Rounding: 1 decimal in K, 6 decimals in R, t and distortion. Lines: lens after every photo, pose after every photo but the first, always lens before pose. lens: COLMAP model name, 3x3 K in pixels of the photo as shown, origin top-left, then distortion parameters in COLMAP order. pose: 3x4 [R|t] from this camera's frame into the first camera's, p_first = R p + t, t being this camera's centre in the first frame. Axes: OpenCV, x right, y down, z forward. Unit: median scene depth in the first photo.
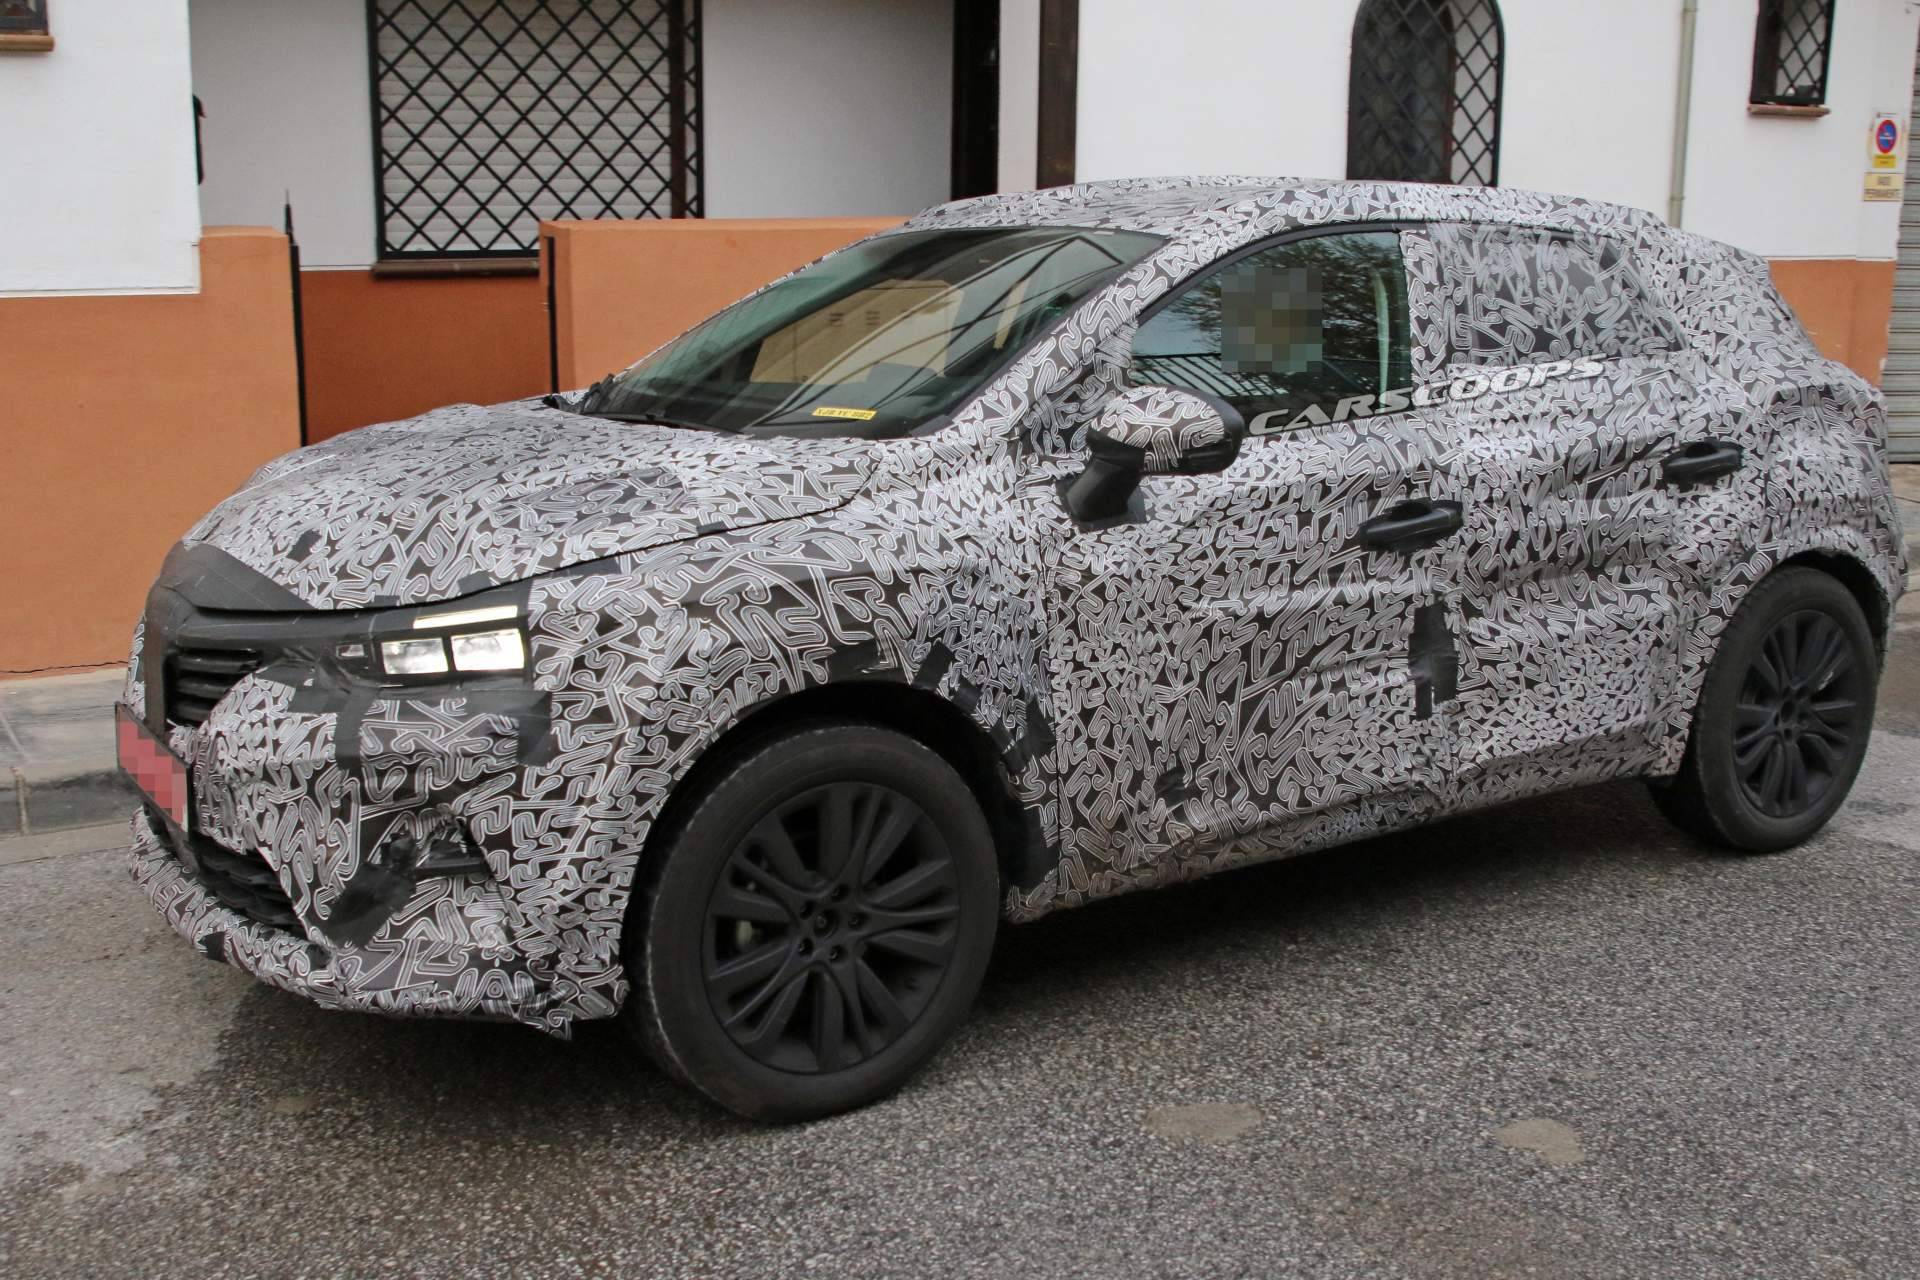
lens RADIAL K [[2097.5, 0, 960.0], [0, 2097.5, 640.0], [0, 0, 1]] dist [-0.092010, 0.059732]
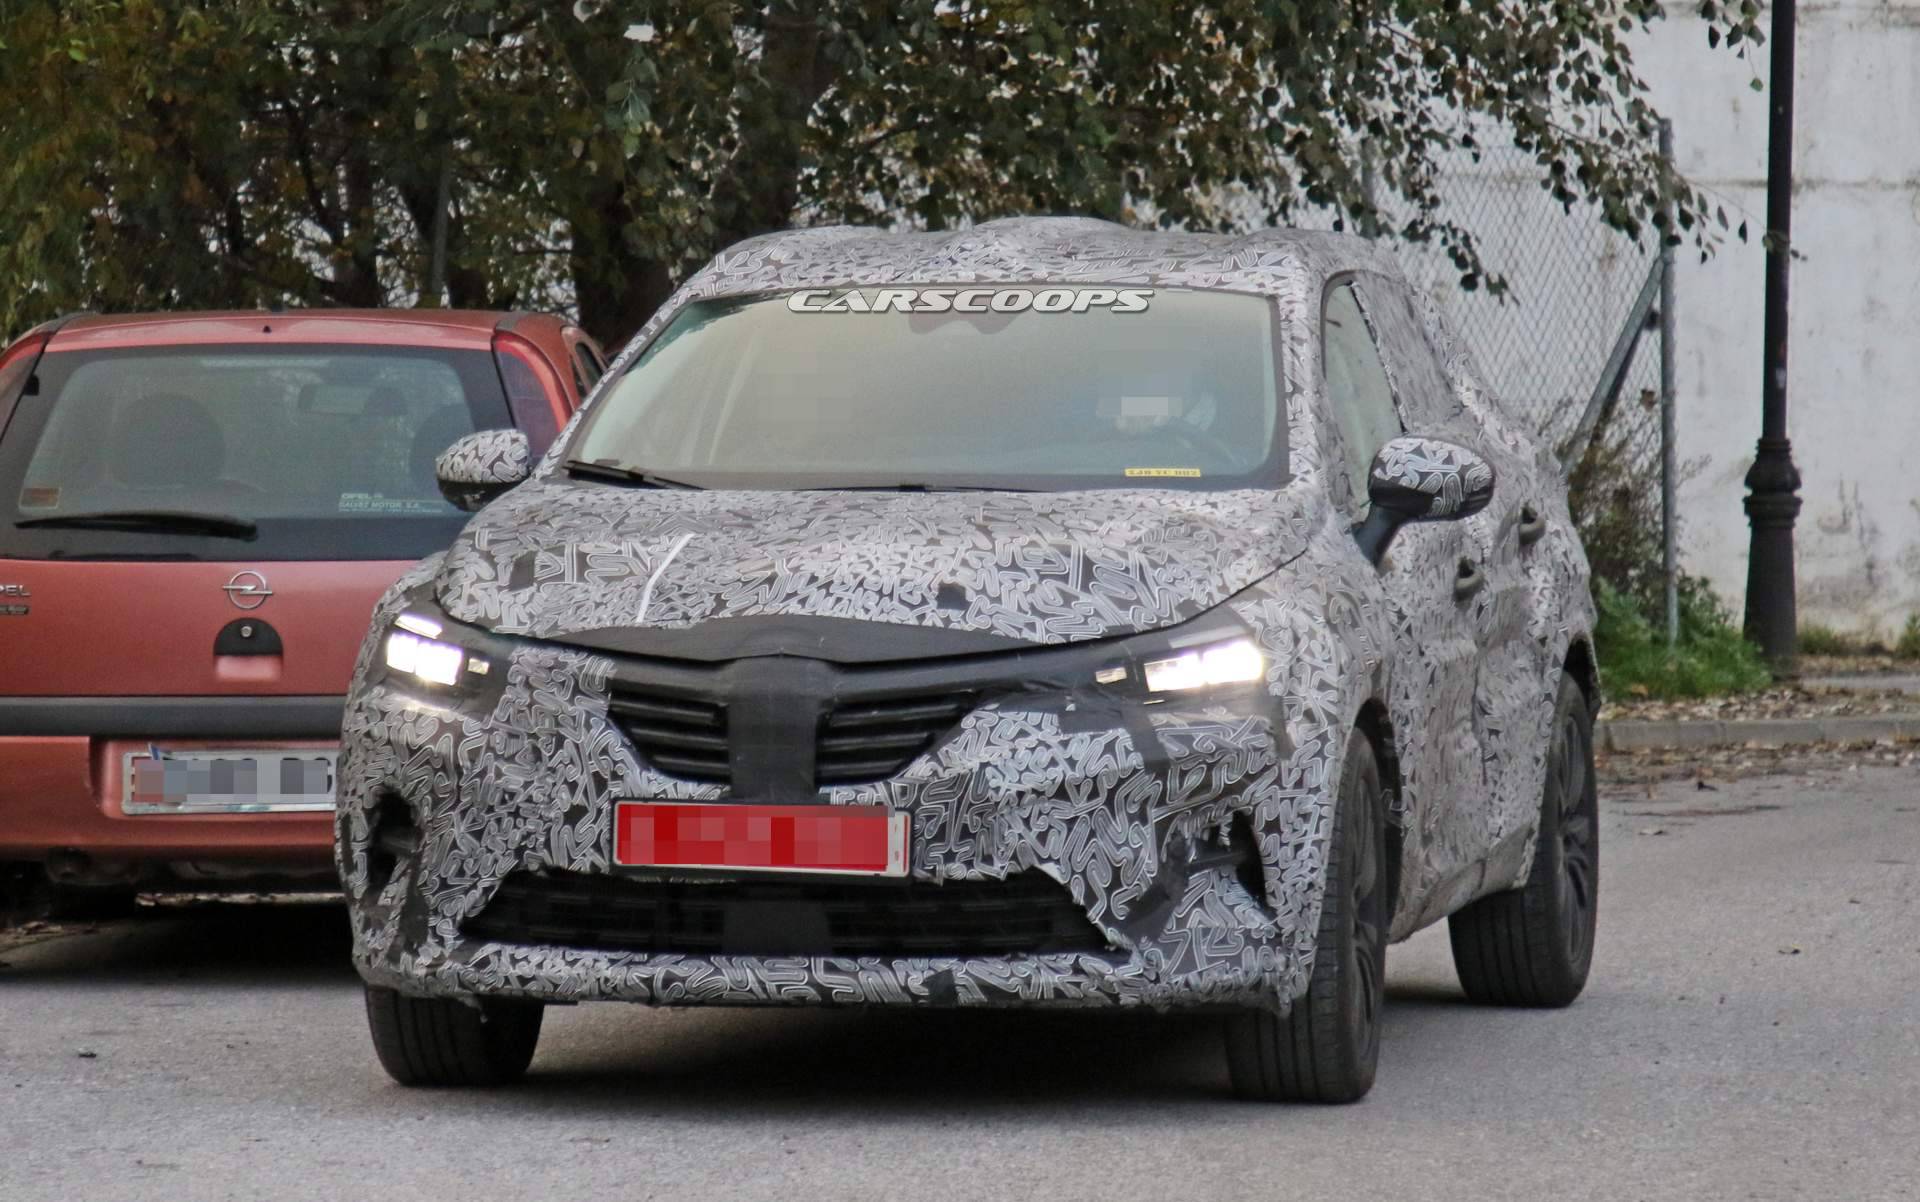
lens RADIAL K [[10151.5, 0, 960.0], [0, 10151.5, 601.0], [0, 0, 1]] dist [0.882365, -0.824522]
pose [[0.714287, -0.028710, 0.699264, -3.424127], [0.130021, 0.987208, -0.092282, 0.377261], [-0.687669, 0.156834, 0.708882, -2.301795]]
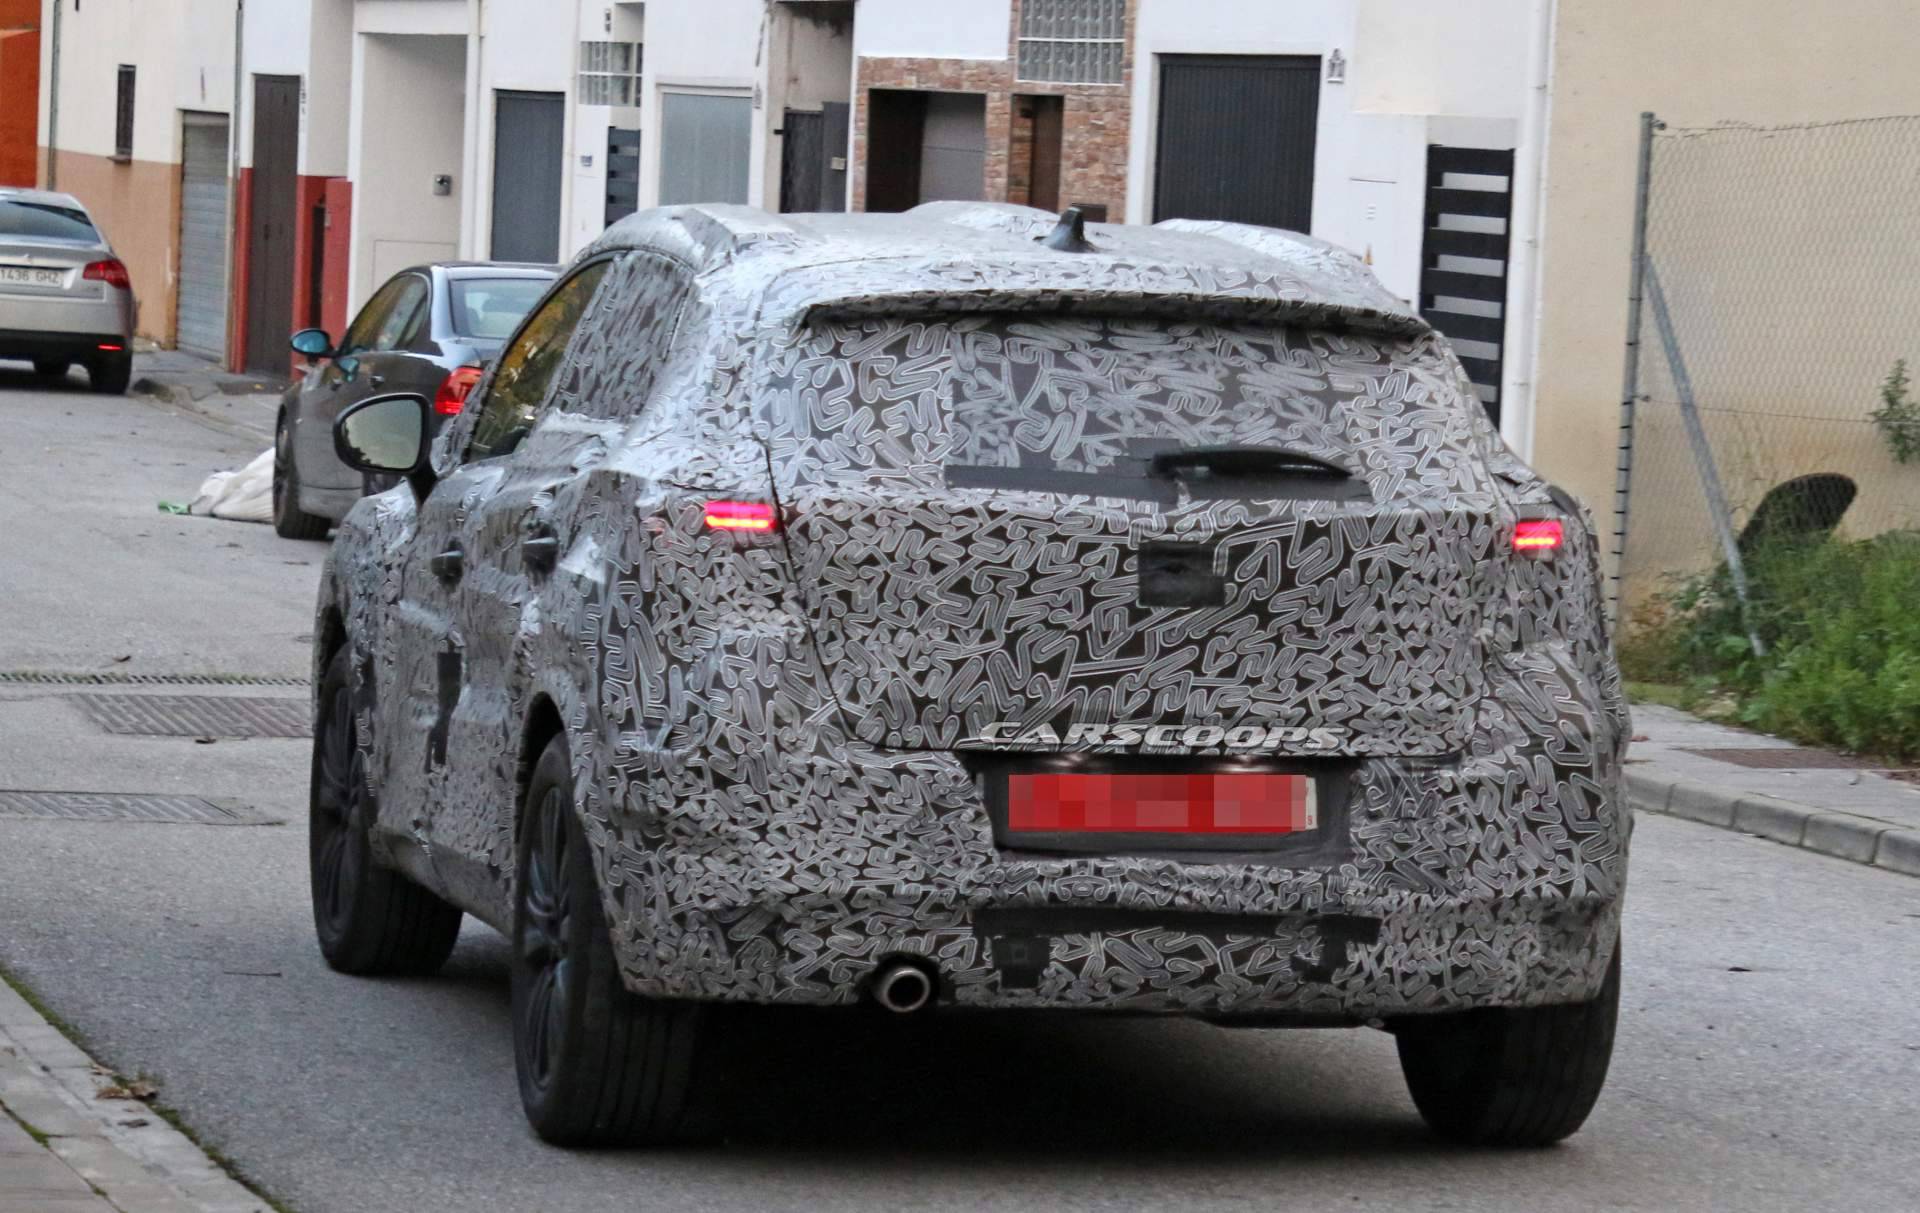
lens RADIAL K [[6757.5, 0, 1108.3], [0, 6757.5, 608.4], [0, 0, 1]] dist [0.073586, 0.466416]
pose [[-0.342410, 0.034774, -0.938907, 3.115393], [-0.211218, 0.970886, 0.112988, -0.462938], [0.915501, 0.237003, -0.325096, 2.374791]]
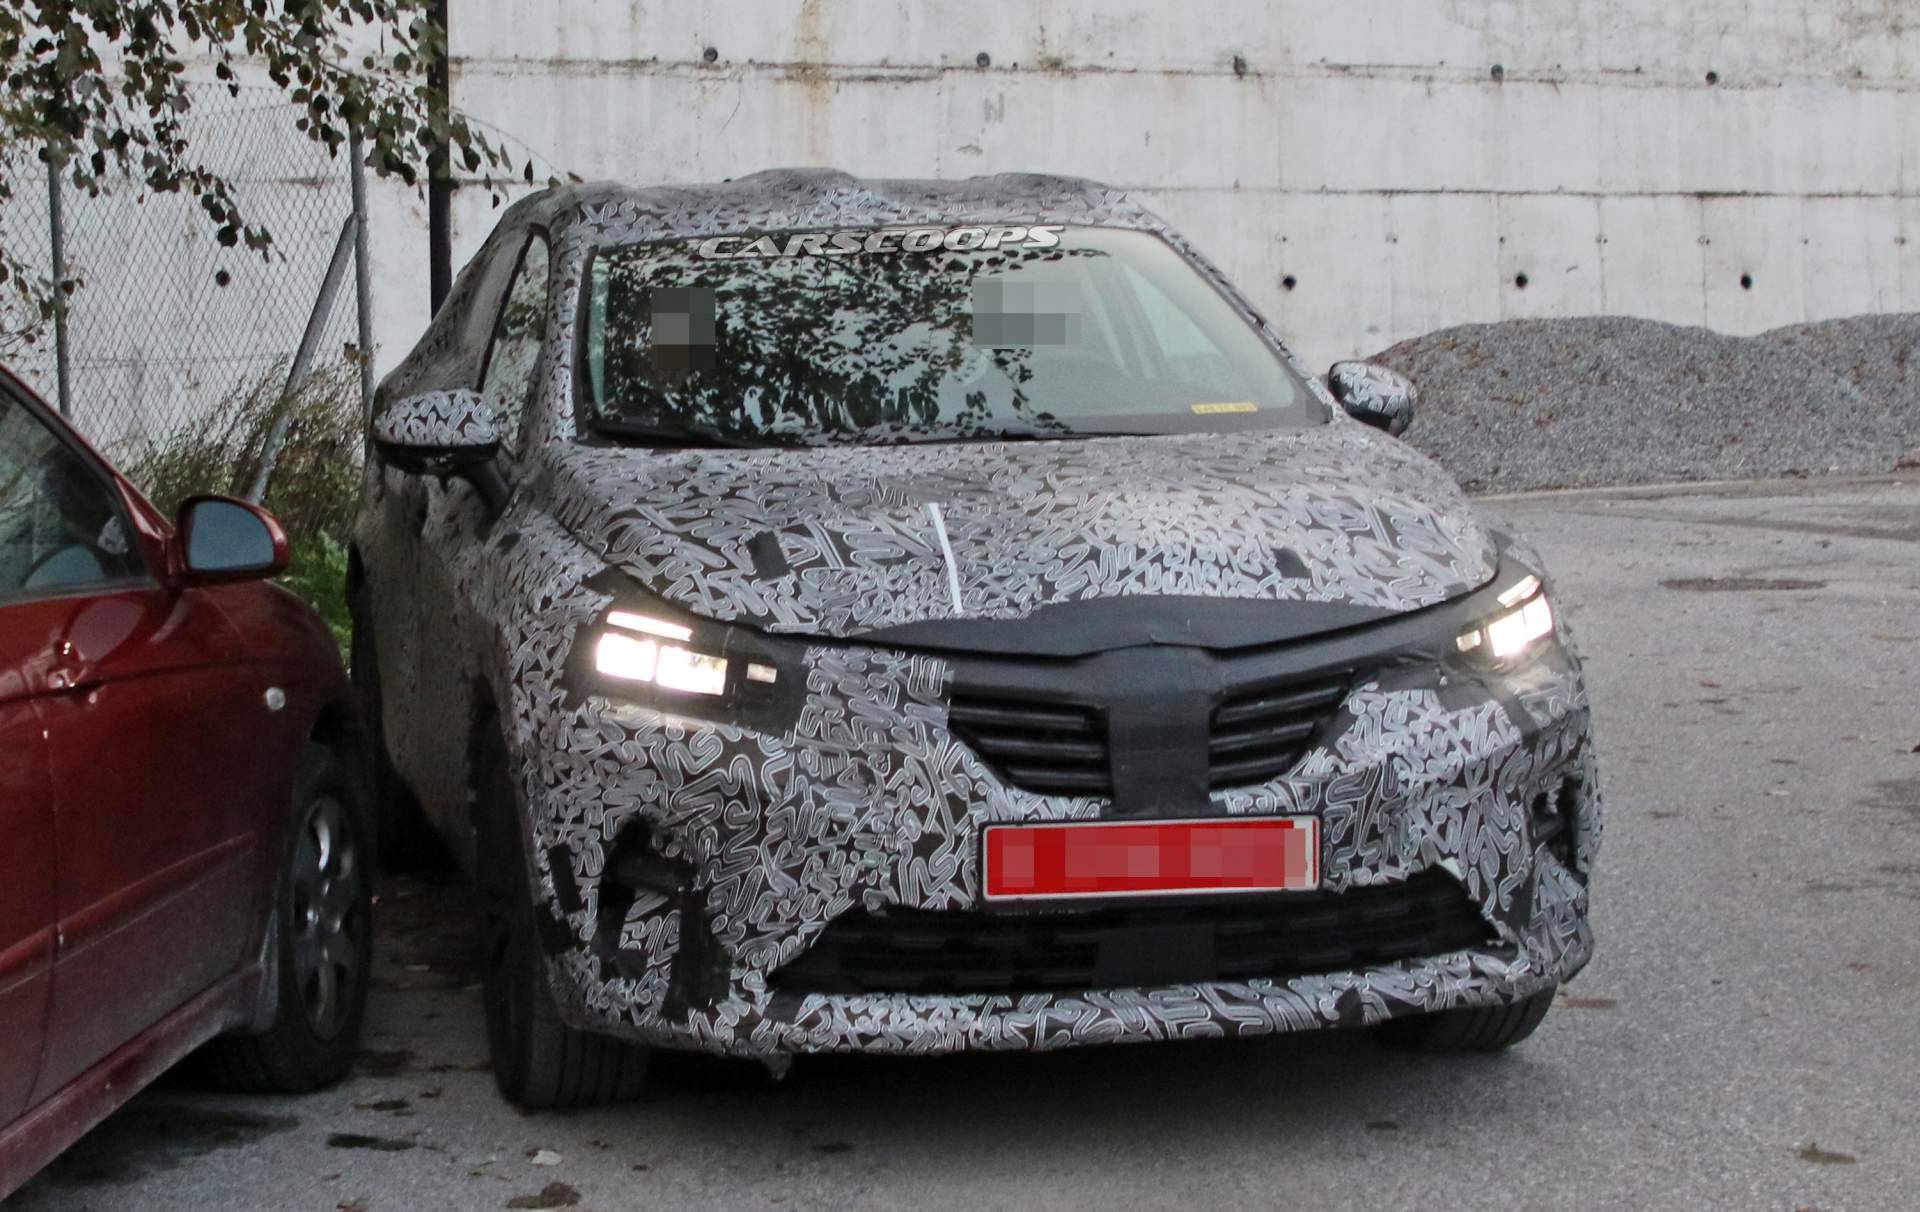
lens RADIAL K [[3841.4, 0, 833.3], [0, 3841.4, 608.3], [0, 0, 1]] dist [-0.059603, -0.127284]
pose [[0.371892, -0.106147, 0.922187, -1.750414], [0.195364, 0.980140, 0.034033, -0.109900], [-0.907485, 0.167505, 0.385243, 0.471334]]
